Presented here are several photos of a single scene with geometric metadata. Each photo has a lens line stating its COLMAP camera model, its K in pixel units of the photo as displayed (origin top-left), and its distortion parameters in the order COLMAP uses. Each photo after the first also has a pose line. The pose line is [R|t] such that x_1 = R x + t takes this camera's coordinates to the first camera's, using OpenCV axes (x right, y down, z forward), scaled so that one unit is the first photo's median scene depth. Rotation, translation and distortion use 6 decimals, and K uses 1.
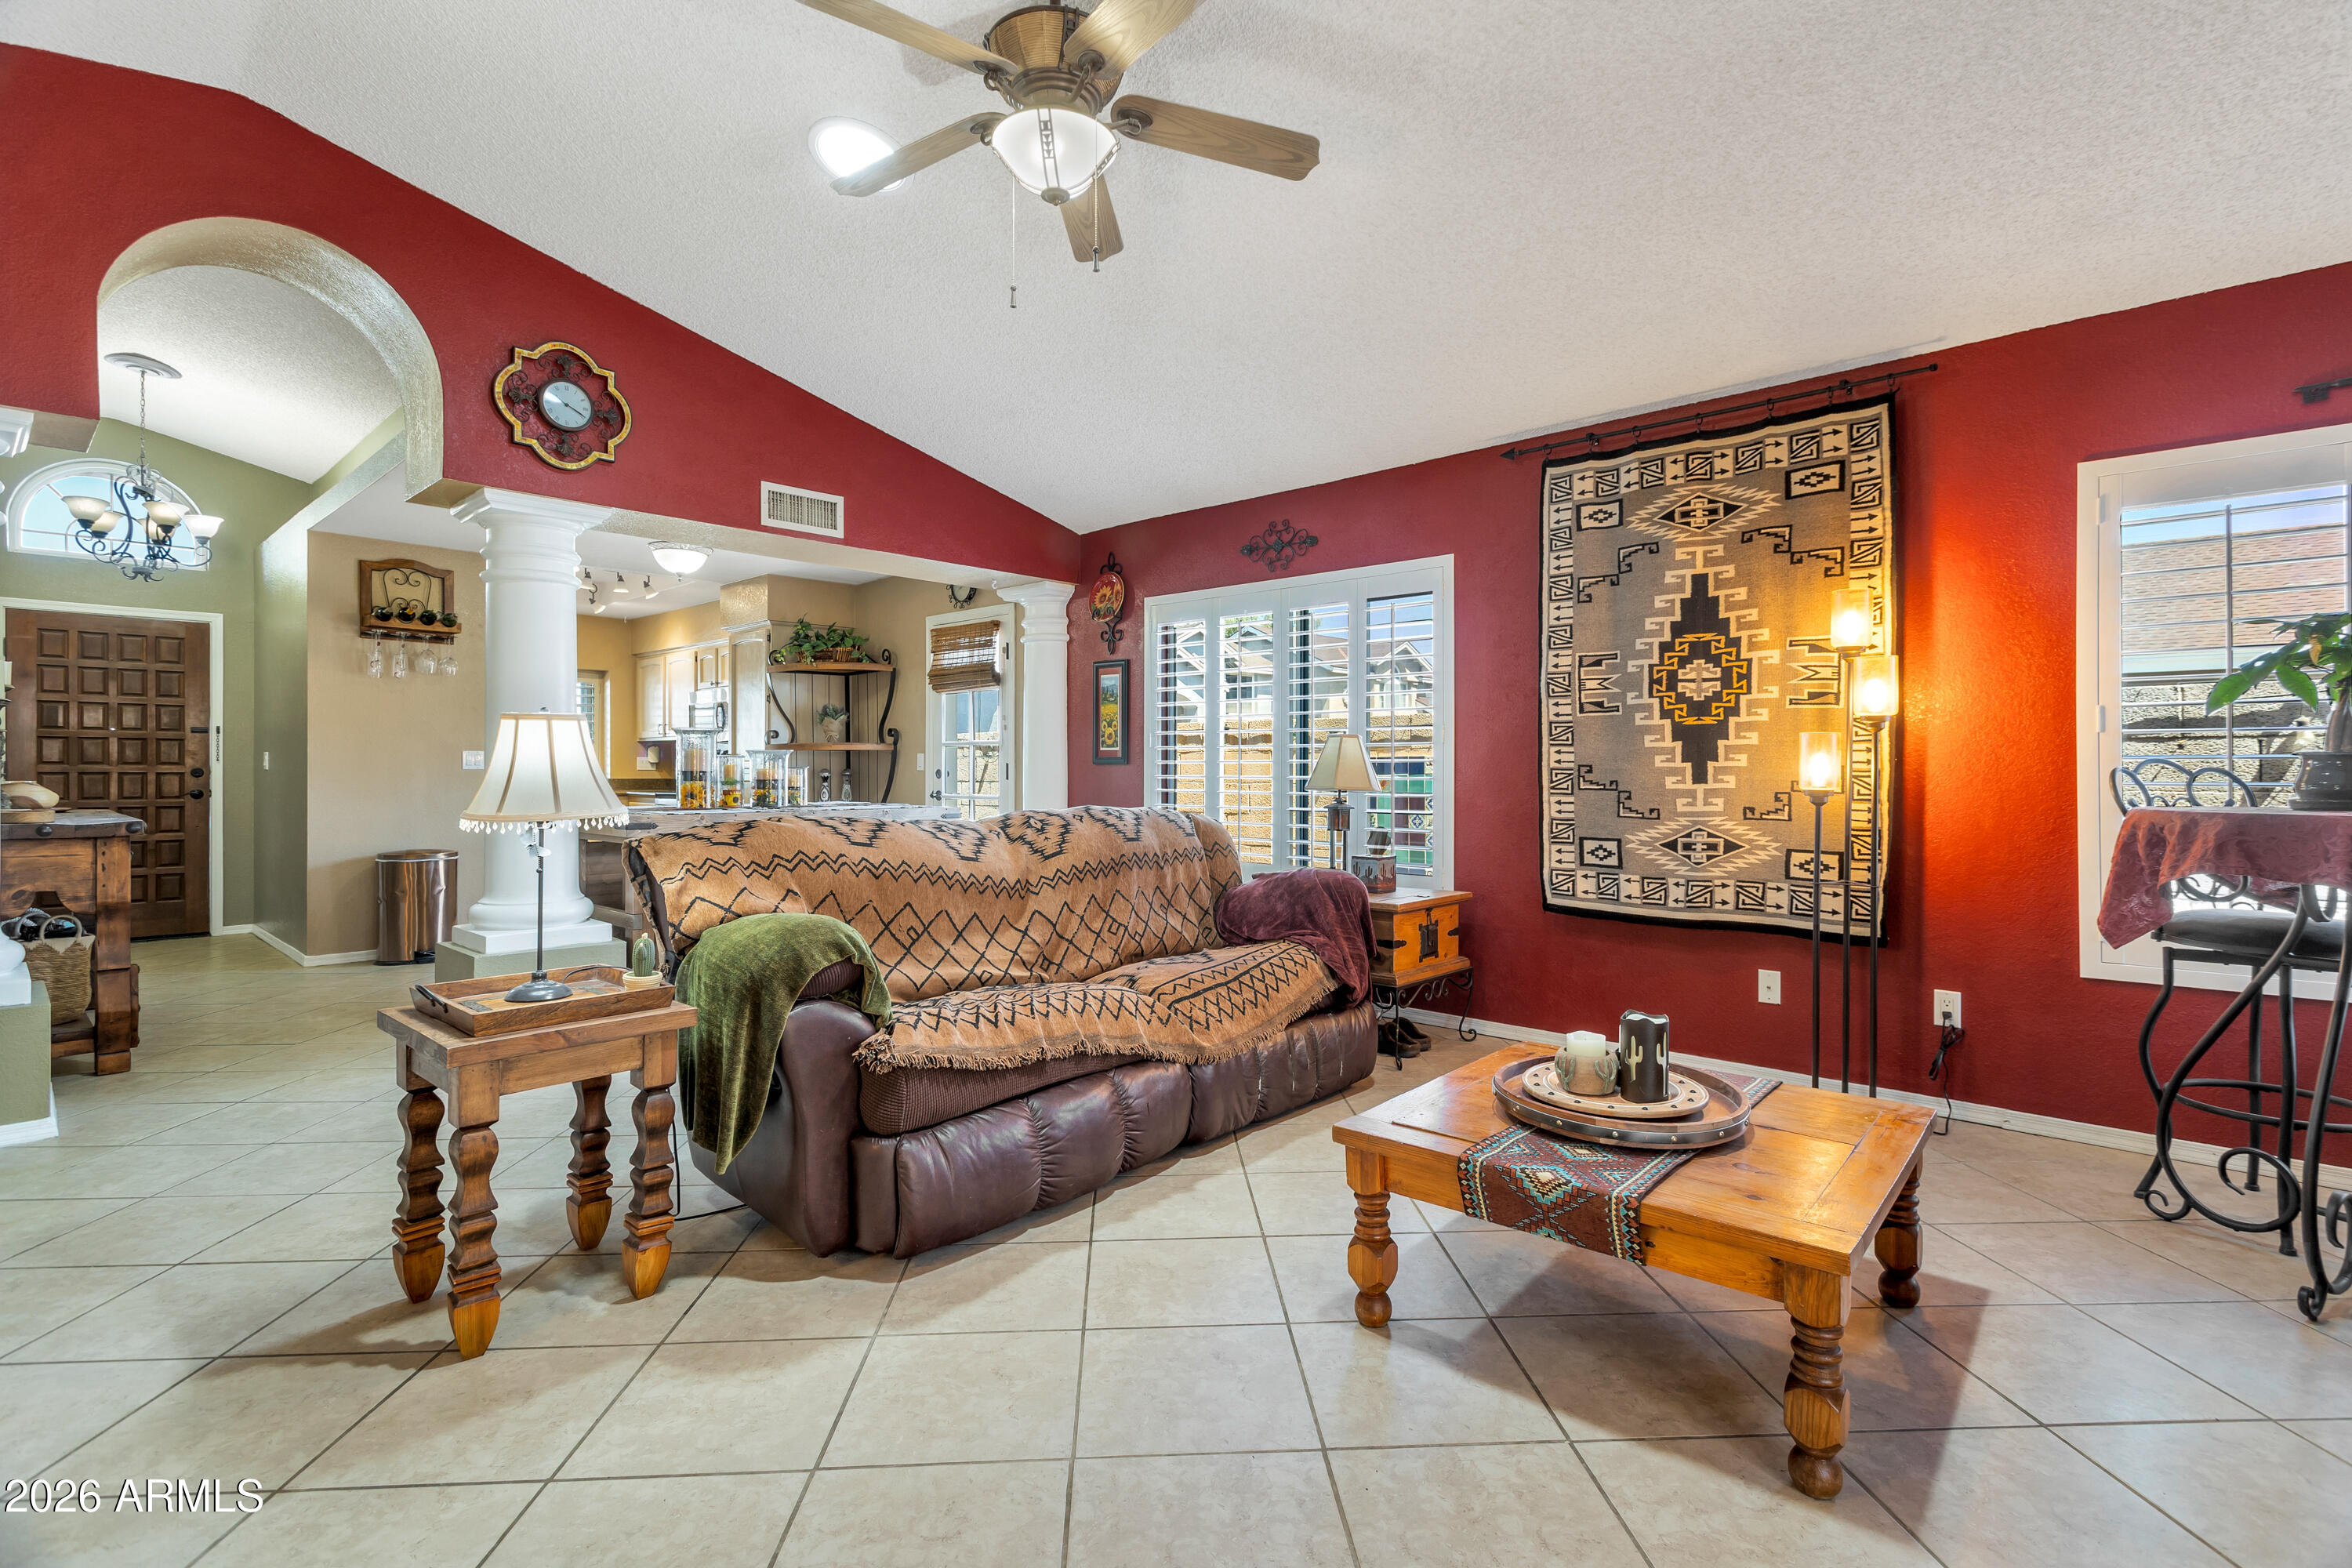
lens RADIAL K [[1115.9, 0, 1199.7], [0, 1115.9, 763.8], [0, 0, 1]] dist [0.002611, 0.001045]
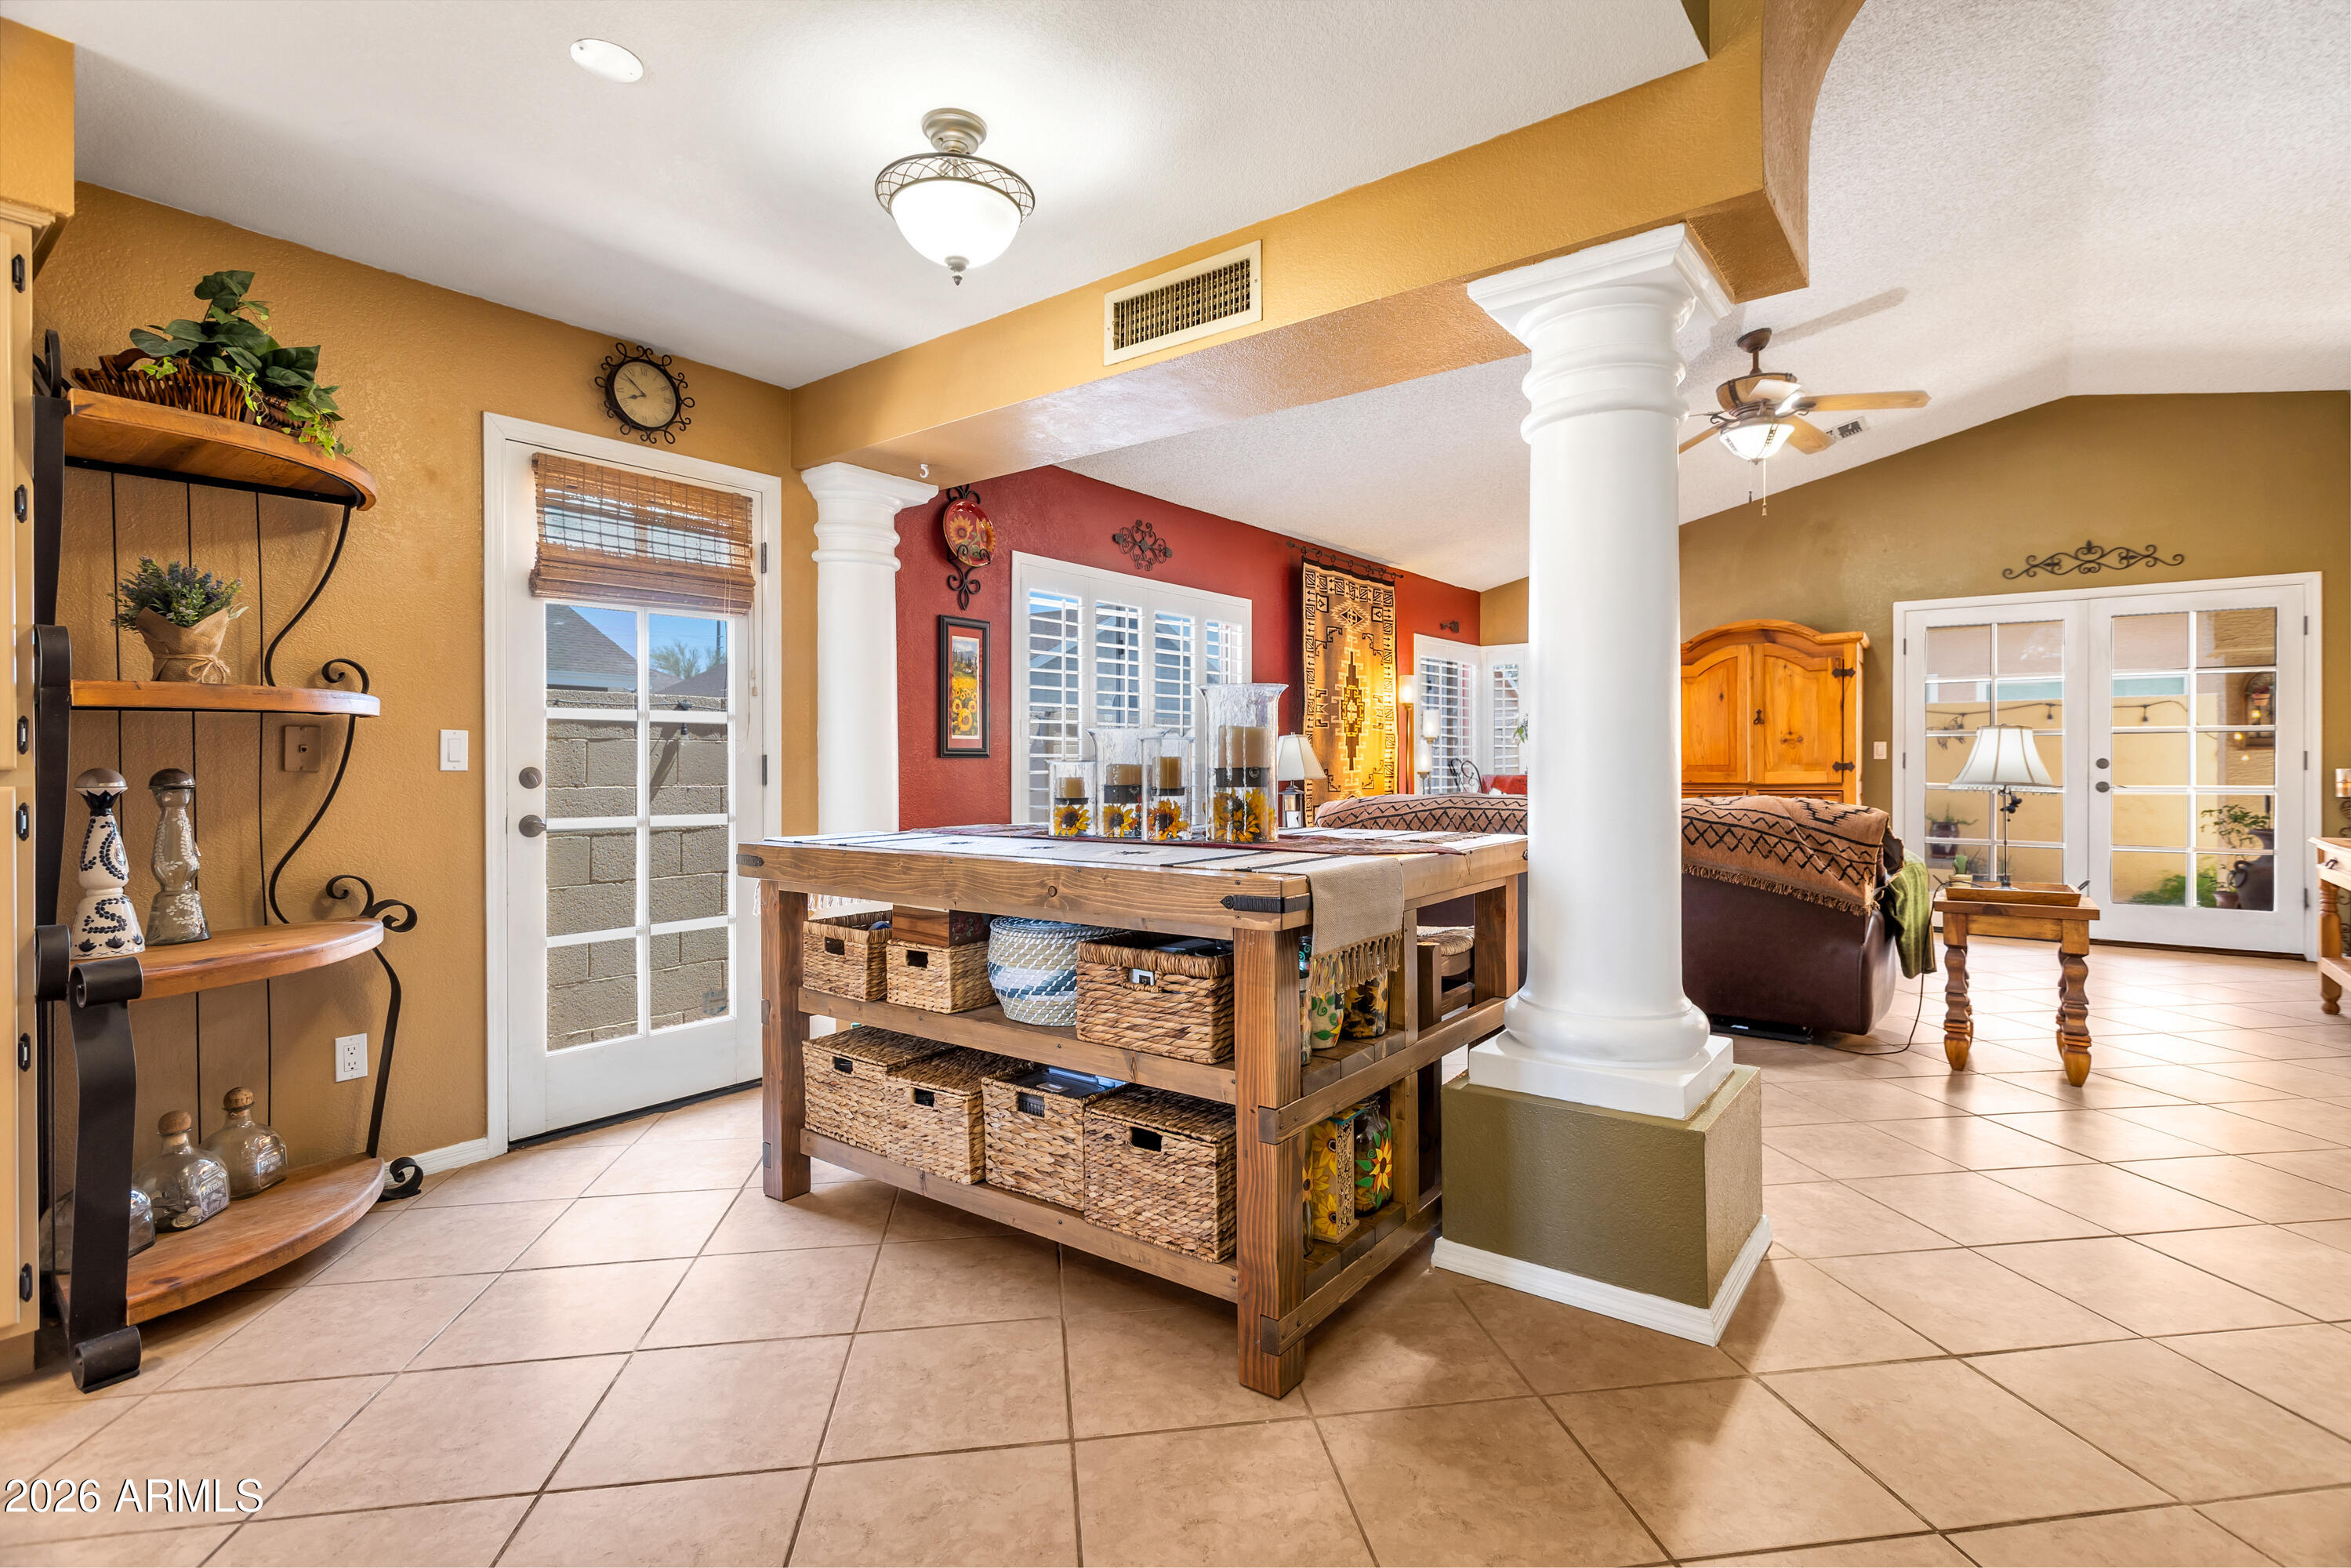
lens RADIAL K [[1115.4, 0, 1182.2], [0, 1115.4, 762.6], [0, 0, 1]] dist [0.002611, 0.001045]
pose [[-0.099852, -0.001089, 0.995002, -1.032472], [-0.000580, 0.999999, 0.001036, 0.003308], [-0.995002, -0.000474, -0.099852, 1.156593]]
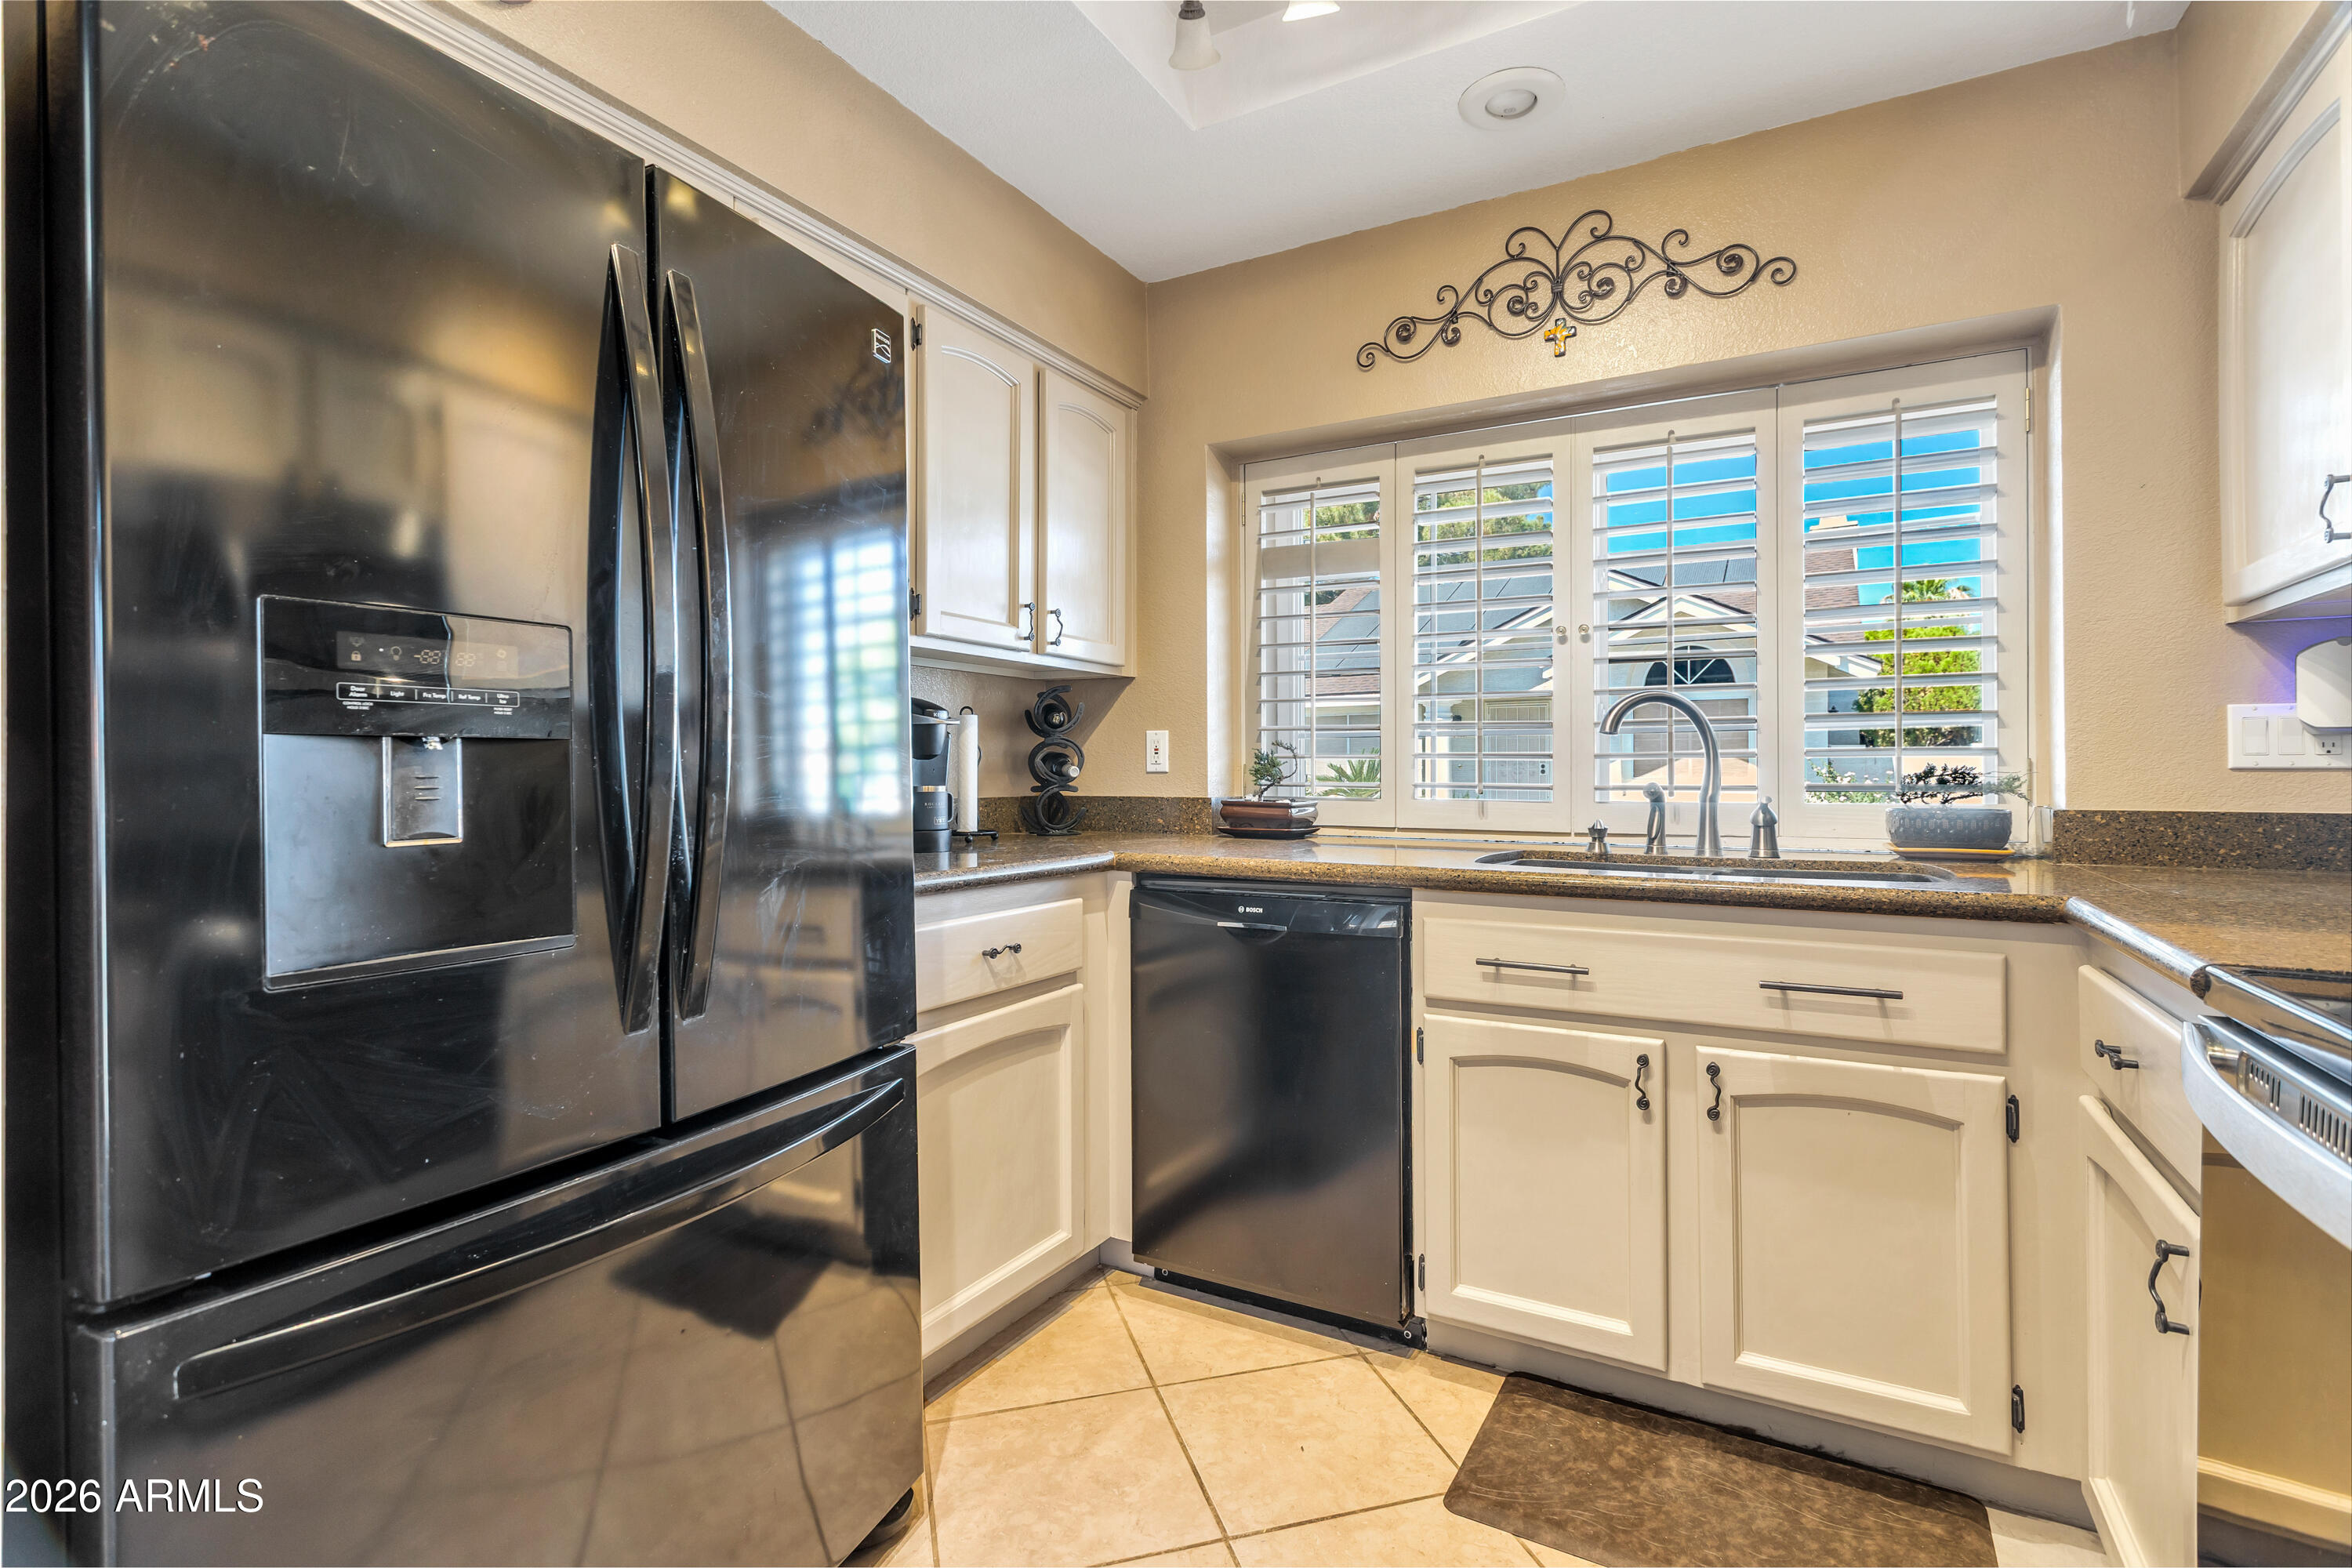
lens RADIAL K [[1115.9, 0, 1171.8], [0, 1115.9, 768.0], [0, 0, 1]] dist [0.002611, 0.001045]
pose [[0.227267, -0.004312, -0.973823, -0.705486], [0.011389, 0.999934, -0.001770, 0.008271], [0.973766, -0.010688, 0.227301, 1.544946]]
